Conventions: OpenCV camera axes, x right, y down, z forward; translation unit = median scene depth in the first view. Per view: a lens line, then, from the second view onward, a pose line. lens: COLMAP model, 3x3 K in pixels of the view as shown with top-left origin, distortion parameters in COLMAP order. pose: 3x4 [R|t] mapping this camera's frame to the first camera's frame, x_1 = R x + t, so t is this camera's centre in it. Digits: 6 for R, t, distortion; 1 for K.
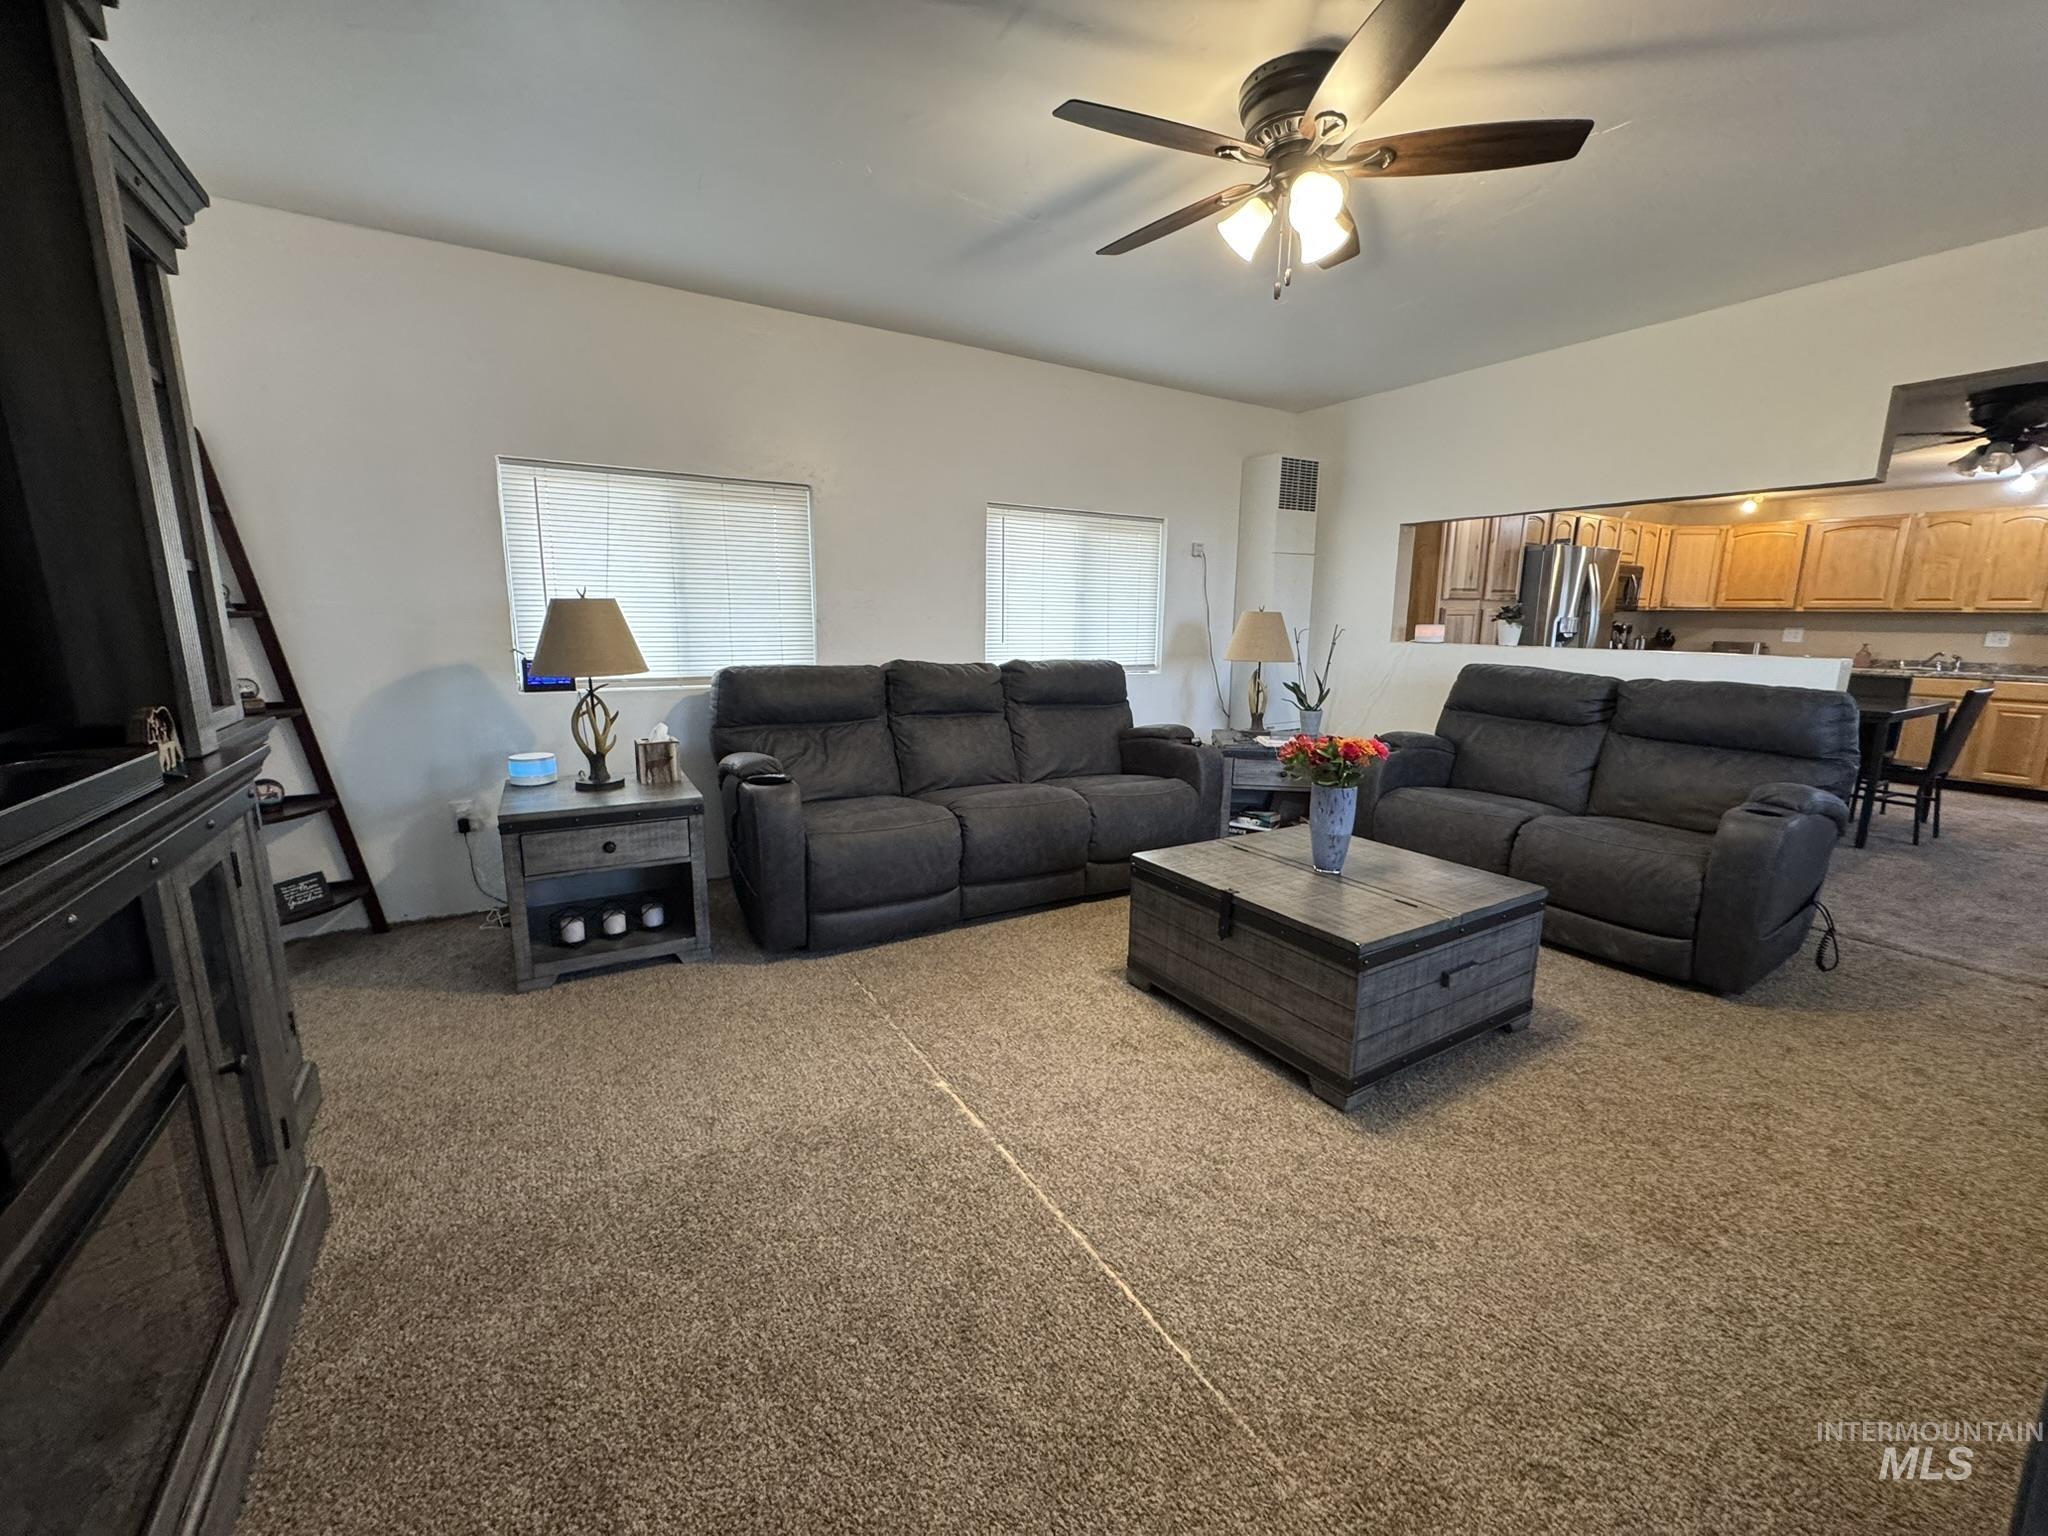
lens RADIAL K [[815.9, 0, 1025.1], [0, 815.9, 762.2], [0, 0, 1]] dist [-0.002513, 0.000724]
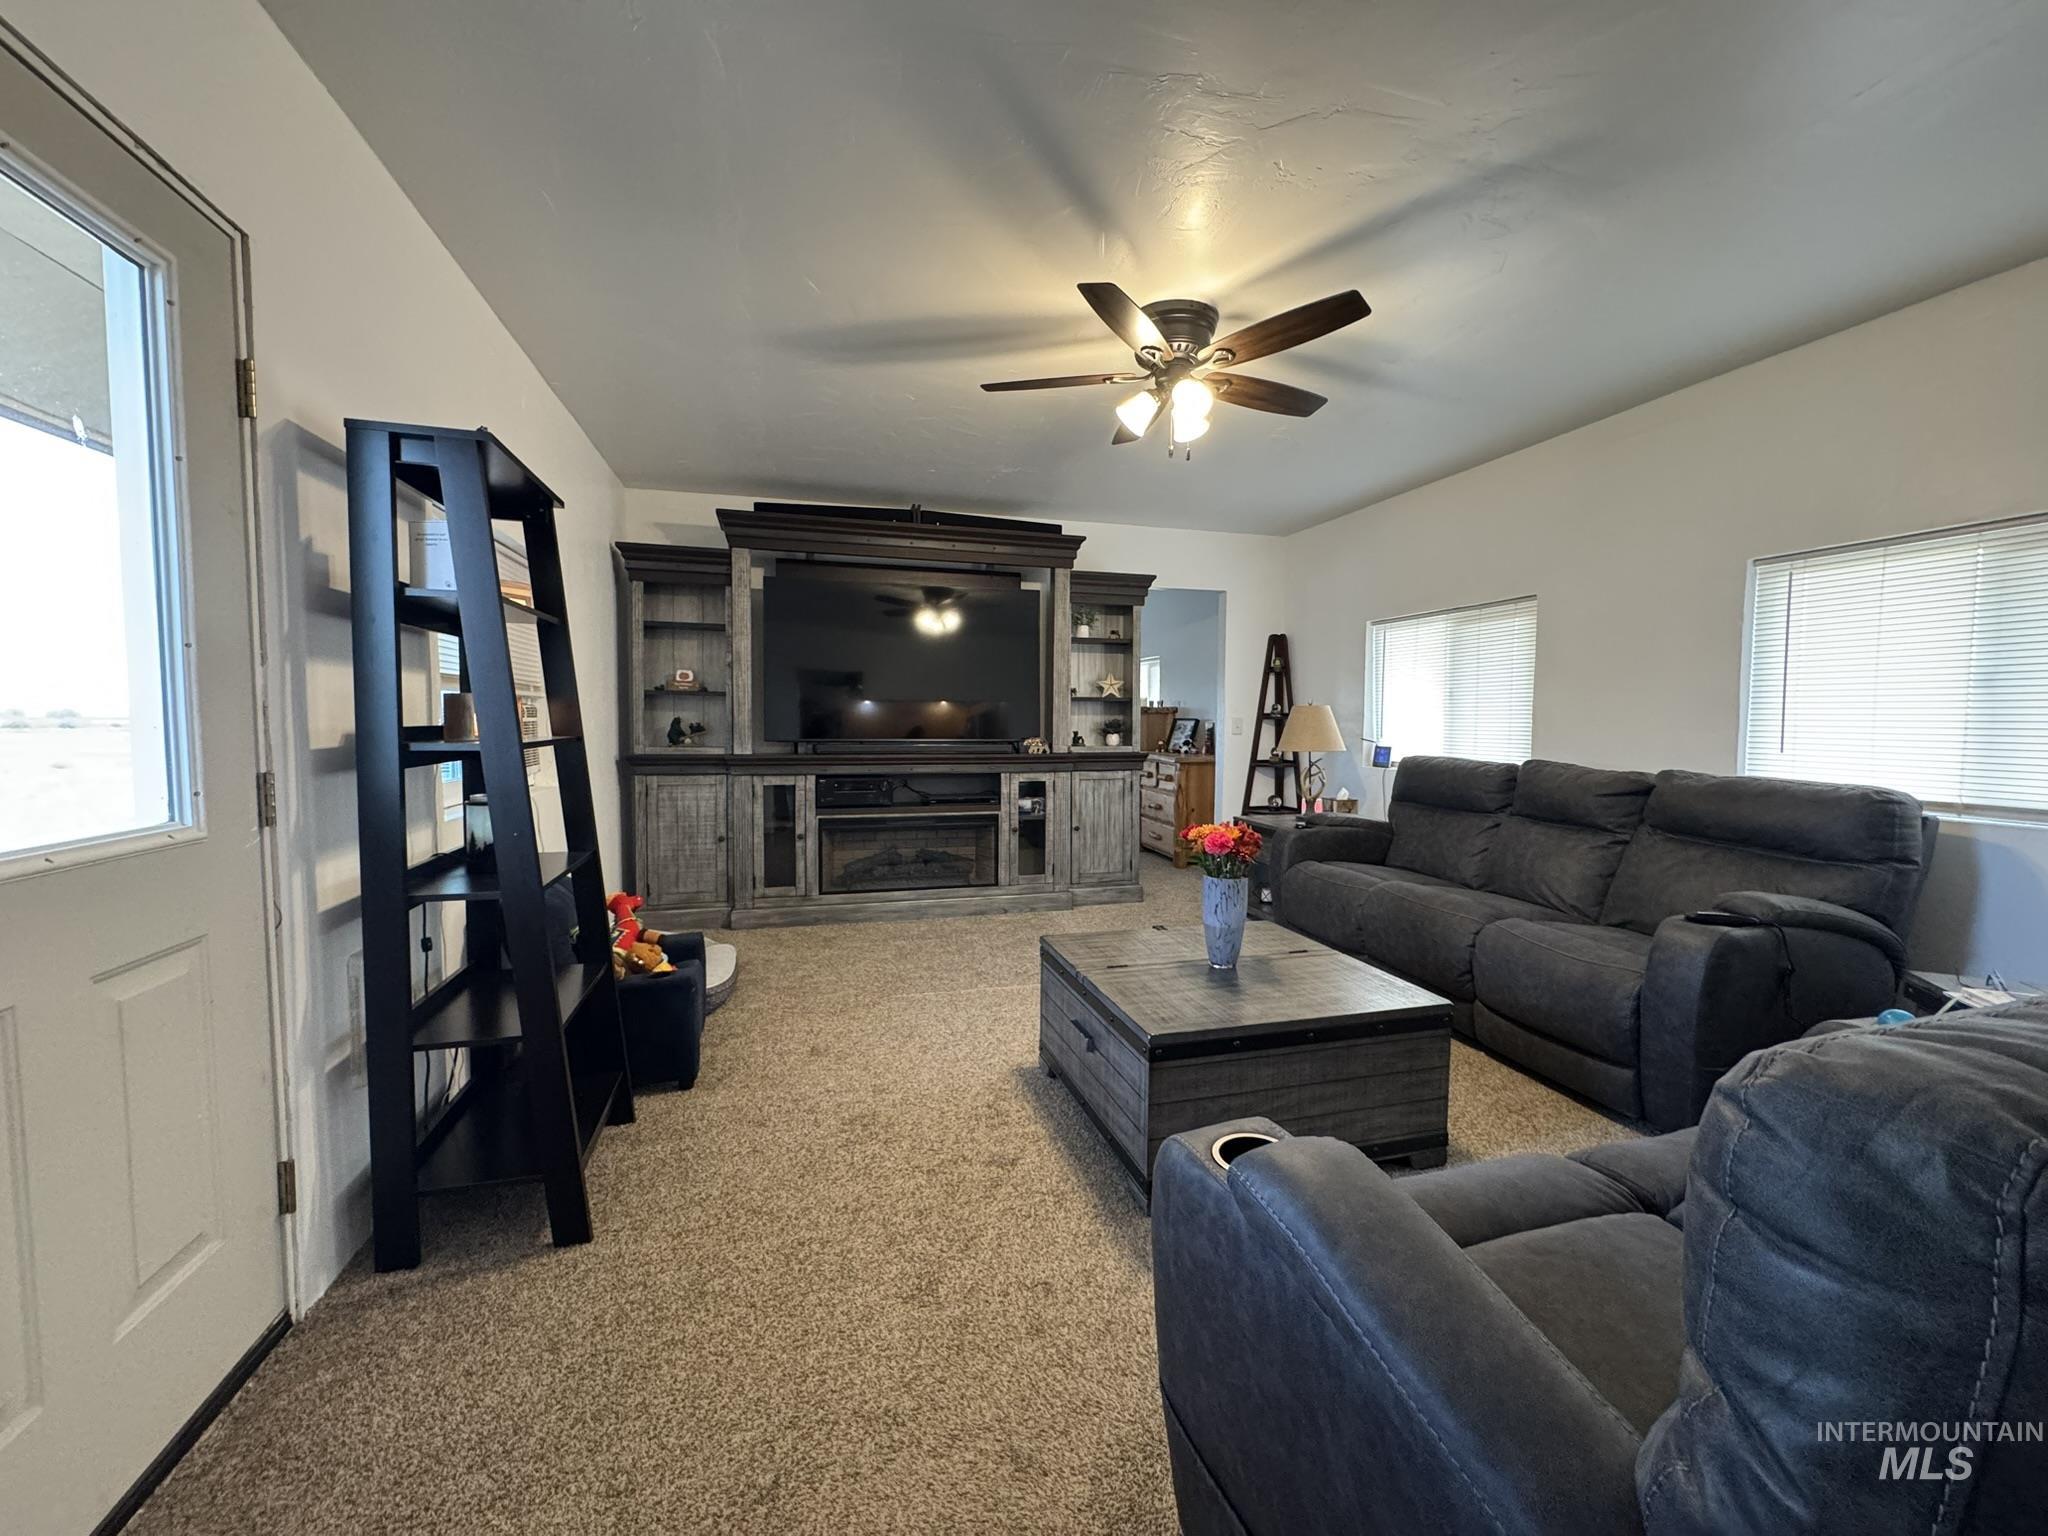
lens RADIAL K [[815.9, 0, 1022.3], [0, 815.9, 760.6], [0, 0, 1]] dist [-0.002513, 0.000724]
pose [[-0.271177, 0.038294, -0.961767, 1.312473], [-0.180219, 0.979518, 0.089814, -0.143297], [0.945507, 0.197684, -0.258722, 0.952487]]
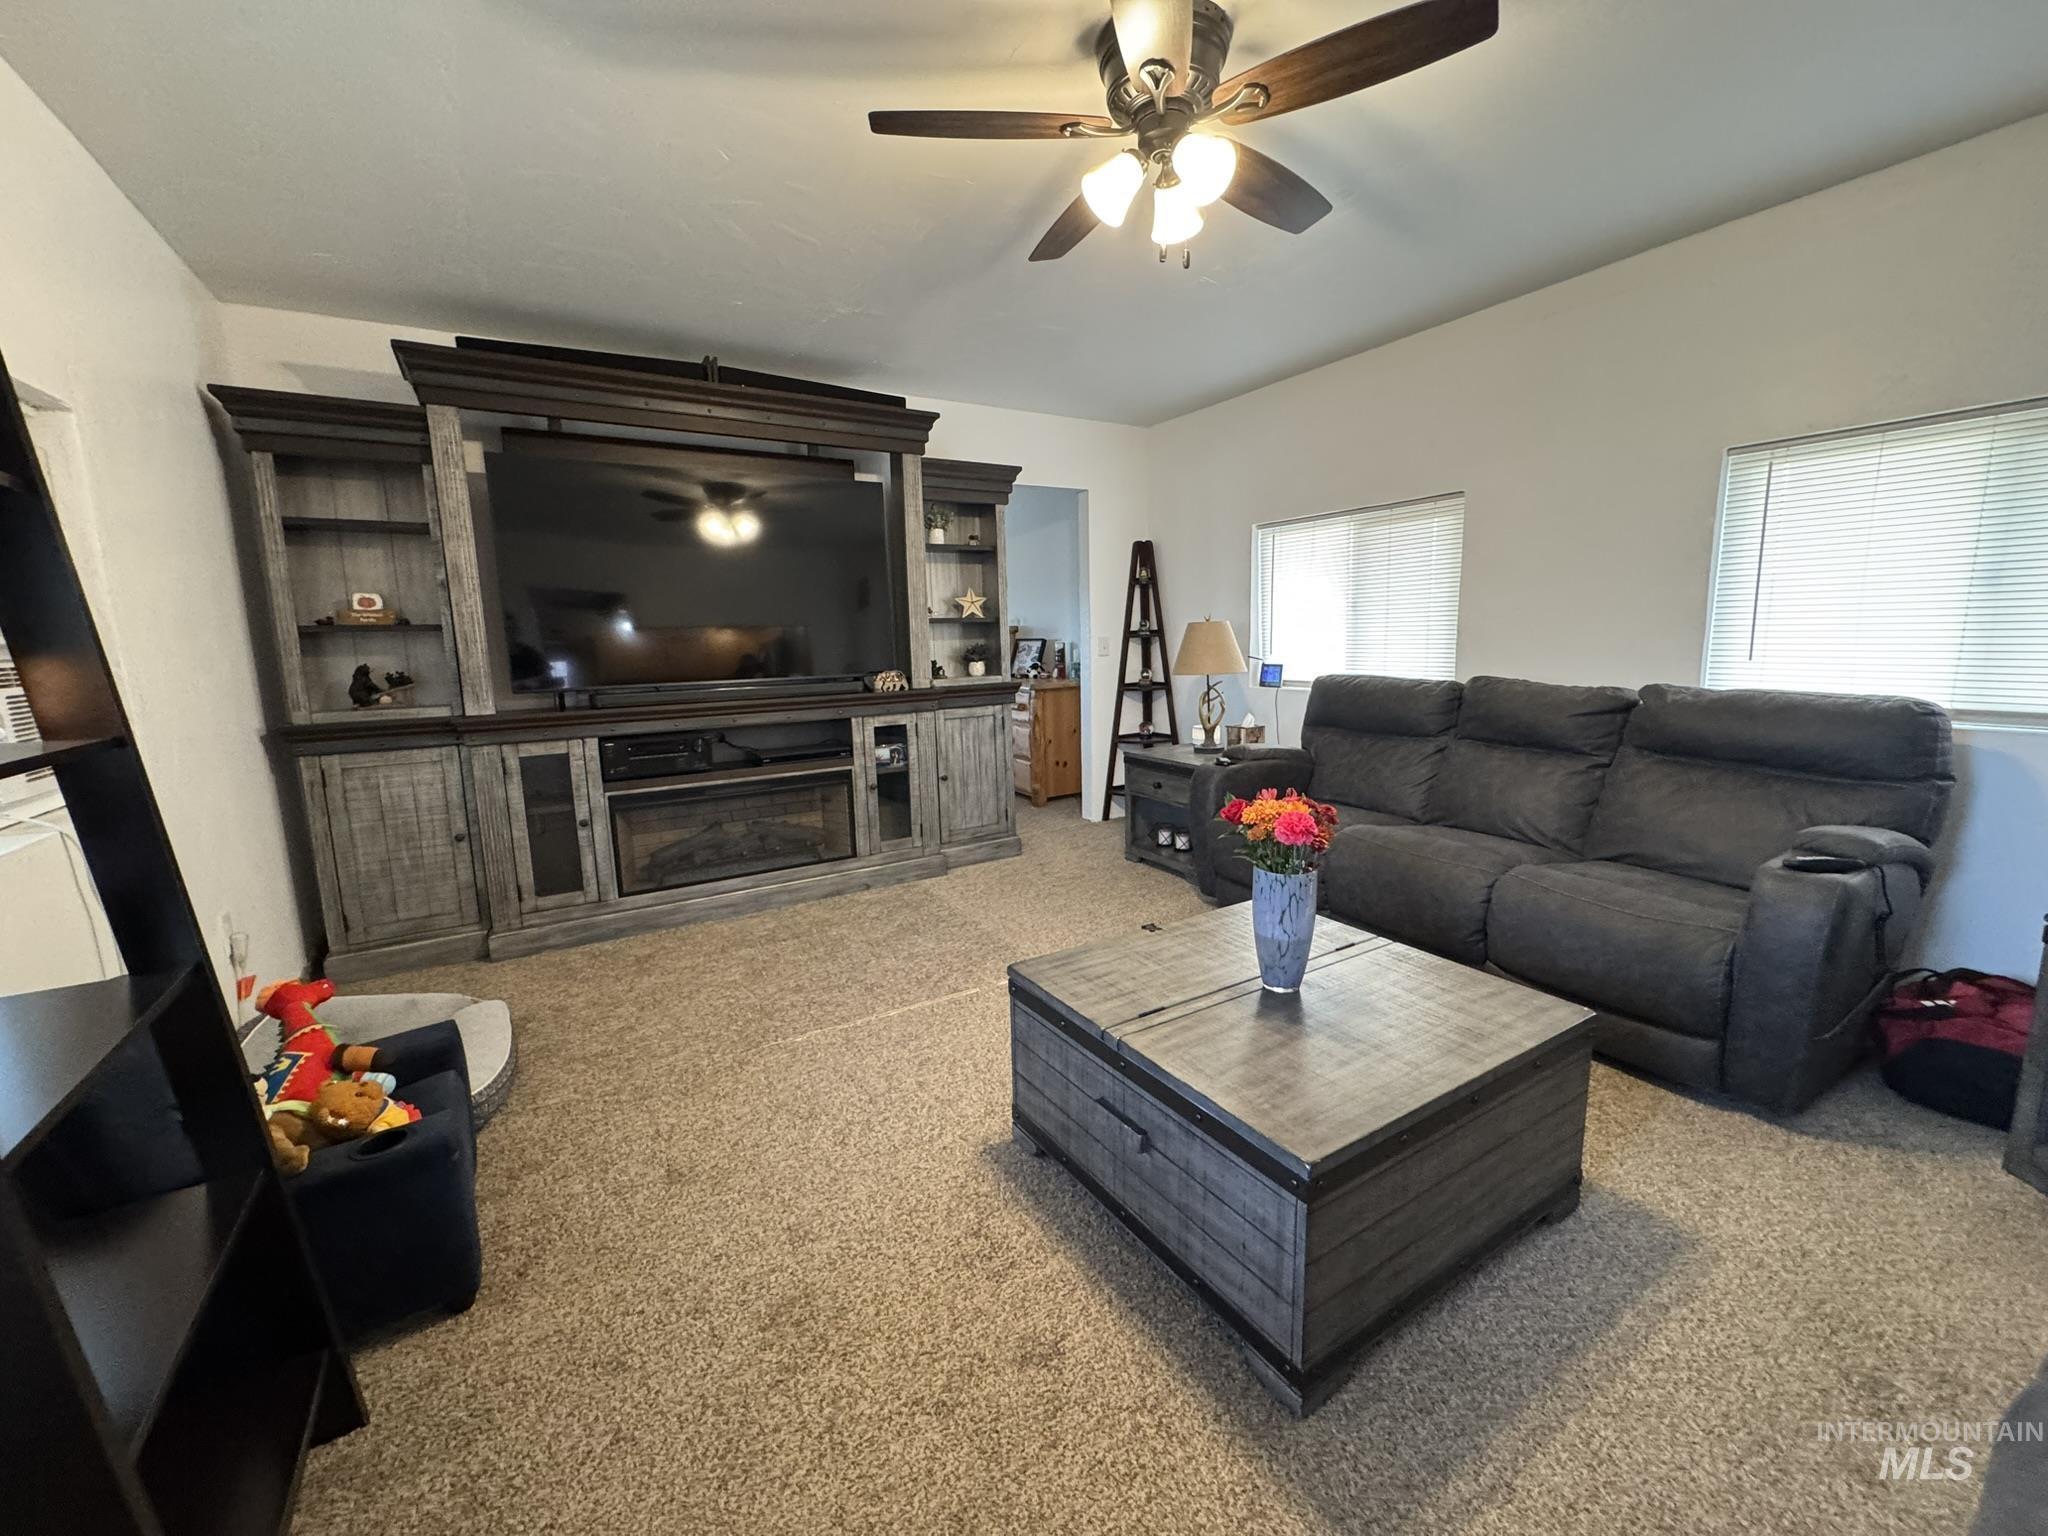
lens RADIAL K [[815.9, 0, 1024.1], [0, 815.9, 761.2], [0, 0, 1]] dist [-0.002513, 0.000724]
pose [[0.001756, 0.144444, -0.989511, 1.010957], [-0.152637, 0.977957, 0.142486, -0.121033], [0.988281, 0.150786, 0.023765, 0.716539]]
